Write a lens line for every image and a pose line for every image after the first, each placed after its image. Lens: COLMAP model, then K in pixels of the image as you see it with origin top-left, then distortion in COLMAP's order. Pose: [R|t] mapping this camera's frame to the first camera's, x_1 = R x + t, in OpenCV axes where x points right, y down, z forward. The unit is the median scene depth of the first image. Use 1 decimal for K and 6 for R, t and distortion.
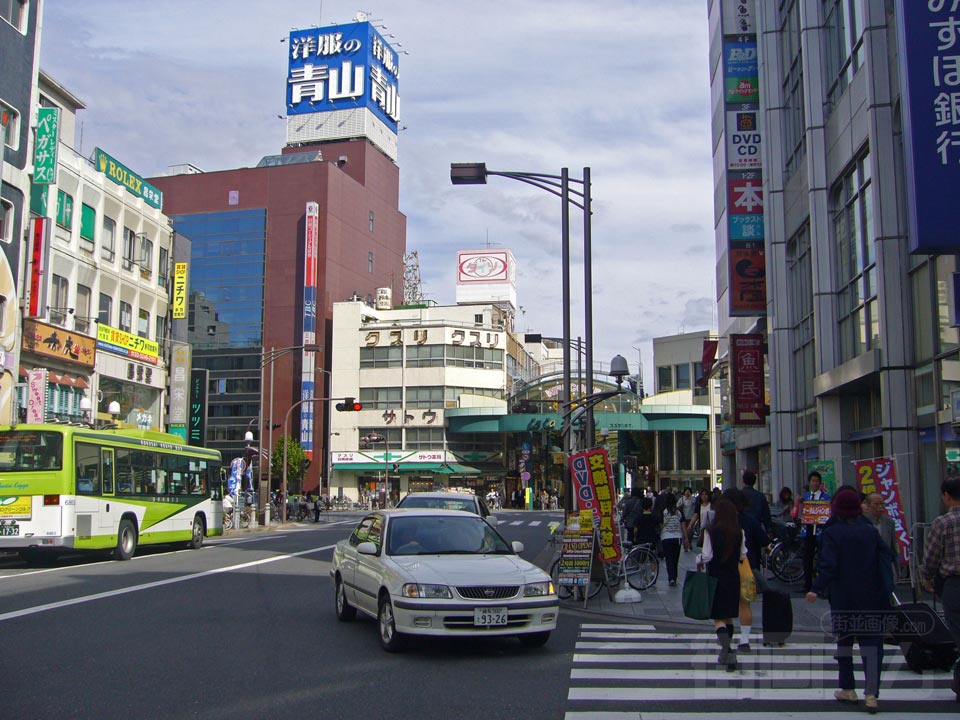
lens RADIAL K [[1028.7, 0, 461.4], [0, 1028.7, 363.3], [0, 0, 1]] dist [-0.081673, 0.019902]
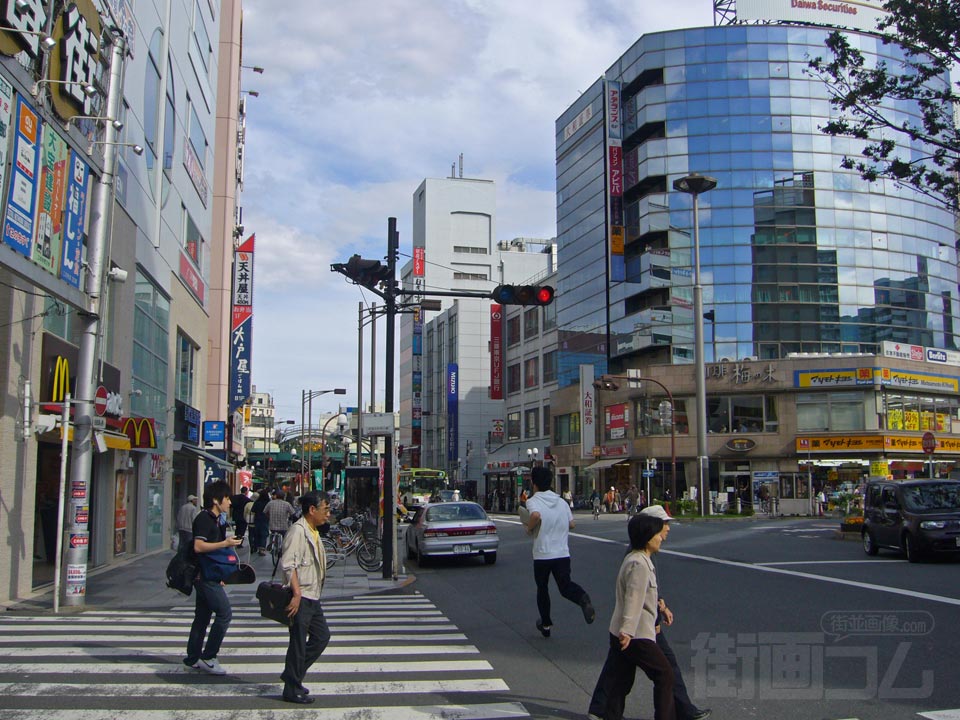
lens RADIAL K [[1035.7, 0, 479.4], [0, 1035.7, 362.1], [0, 0, 1]] dist [-0.074427, 0.024547]
pose [[0.920142, 0.041610, 0.389368, -0.377685], [-0.042093, 0.999087, -0.007297, -0.124050], [-0.389316, -0.009676, 0.921053, -0.984881]]
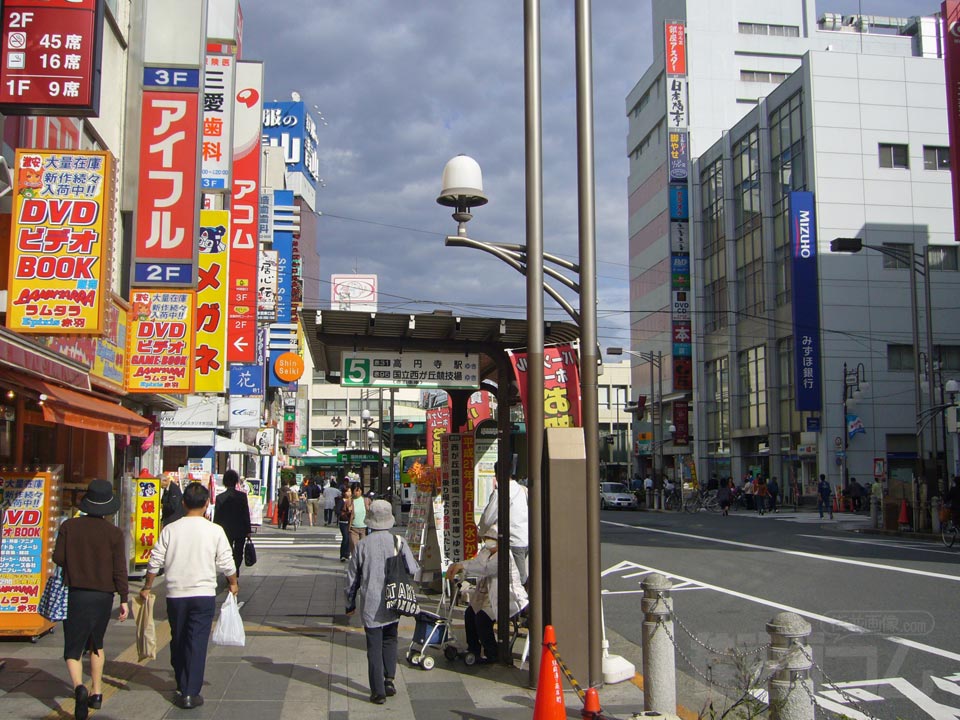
lens RADIAL K [[1035.7, 0, 479.4], [0, 1035.7, 362.1], [0, 0, 1]] dist [-0.074427, 0.024547]
pose [[0.967680, 0.020905, 0.251312, -0.227397], [-0.024414, 0.999643, 0.010851, -0.042721], [-0.250995, -0.016636, 0.967845, -0.326685]]
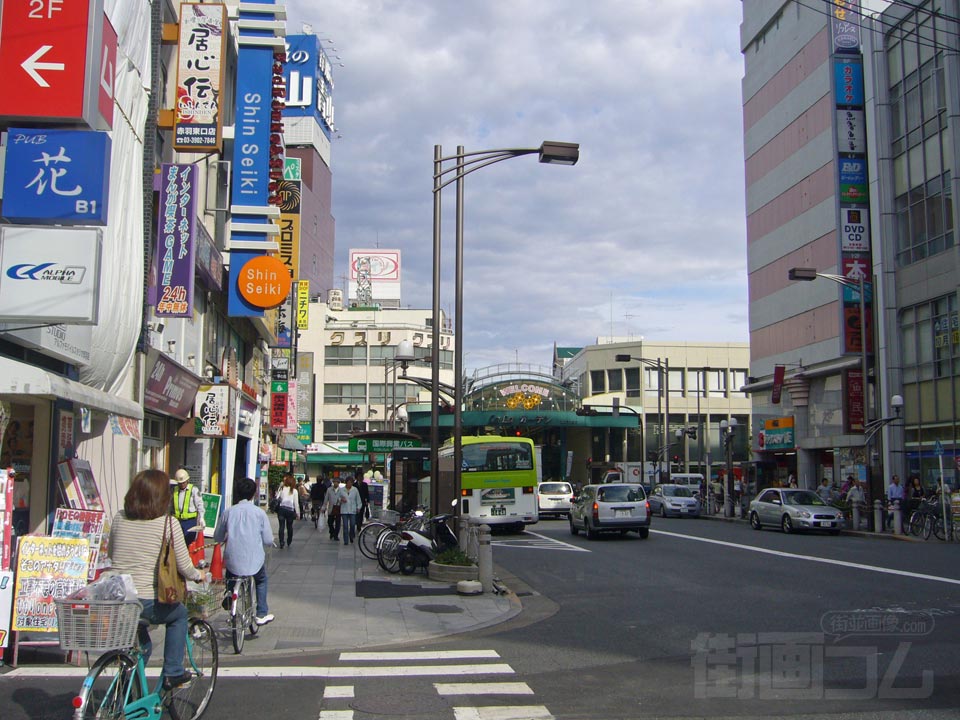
lens RADIAL K [[1035.7, 0, 479.4], [0, 1035.7, 362.1], [0, 0, 1]] dist [-0.074427, 0.024547]
pose [[0.972128, 0.023934, 0.233228, -0.196886], [-0.026873, 0.999594, 0.009429, -0.013196], [-0.232907, -0.015434, 0.972376, -0.091981]]
